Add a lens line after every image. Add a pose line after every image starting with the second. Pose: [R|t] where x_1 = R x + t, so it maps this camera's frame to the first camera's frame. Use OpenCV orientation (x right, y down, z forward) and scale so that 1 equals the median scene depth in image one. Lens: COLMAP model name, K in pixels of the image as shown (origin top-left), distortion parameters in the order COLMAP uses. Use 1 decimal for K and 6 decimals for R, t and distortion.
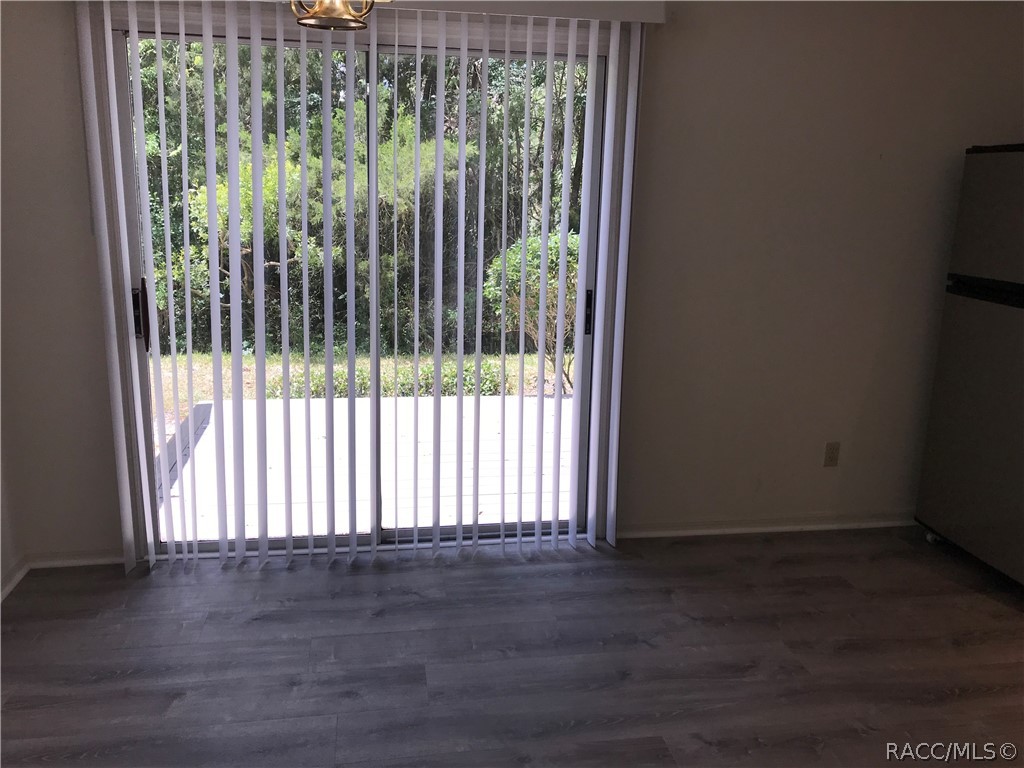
lens RADIAL K [[846.4, 0, 511.2], [0, 846.4, 384.9], [0, 0, 1]] dist [0.027189, -0.024004]
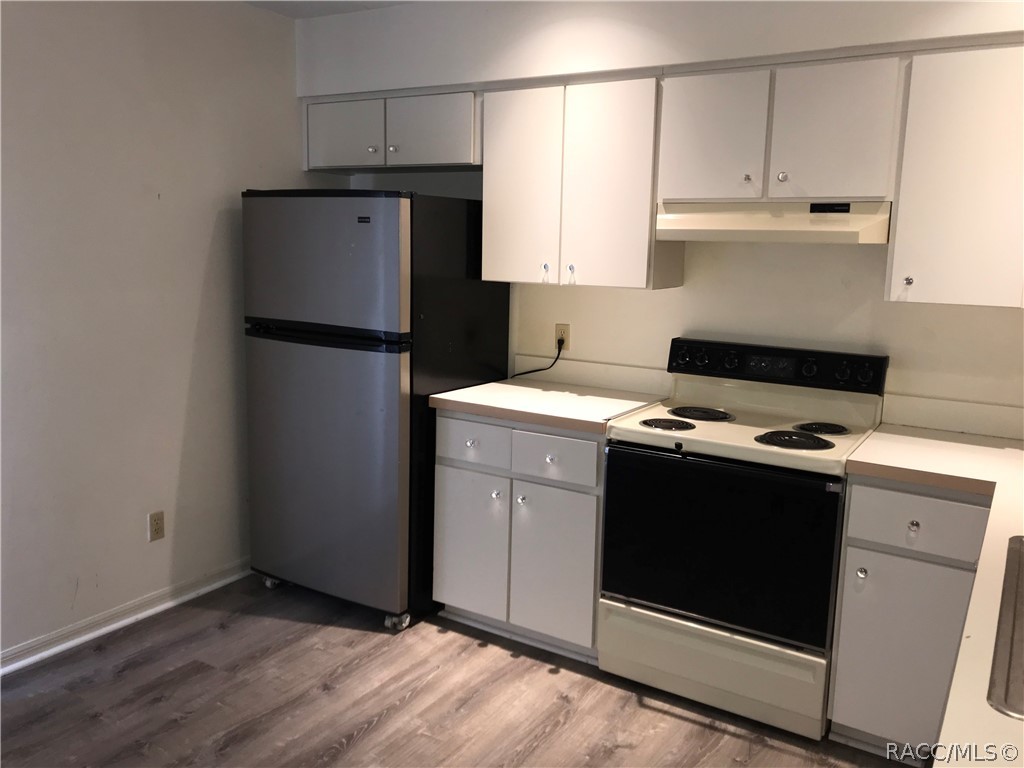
lens RADIAL K [[846.4, 0, 526.7], [0, 846.4, 377.1], [0, 0, 1]] dist [0.027189, -0.024004]
pose [[0.662301, -0.122403, 0.739172, -0.005993], [0.163117, 0.986457, 0.017199, -0.026312], [-0.731267, 0.109181, 0.673297, 0.110625]]
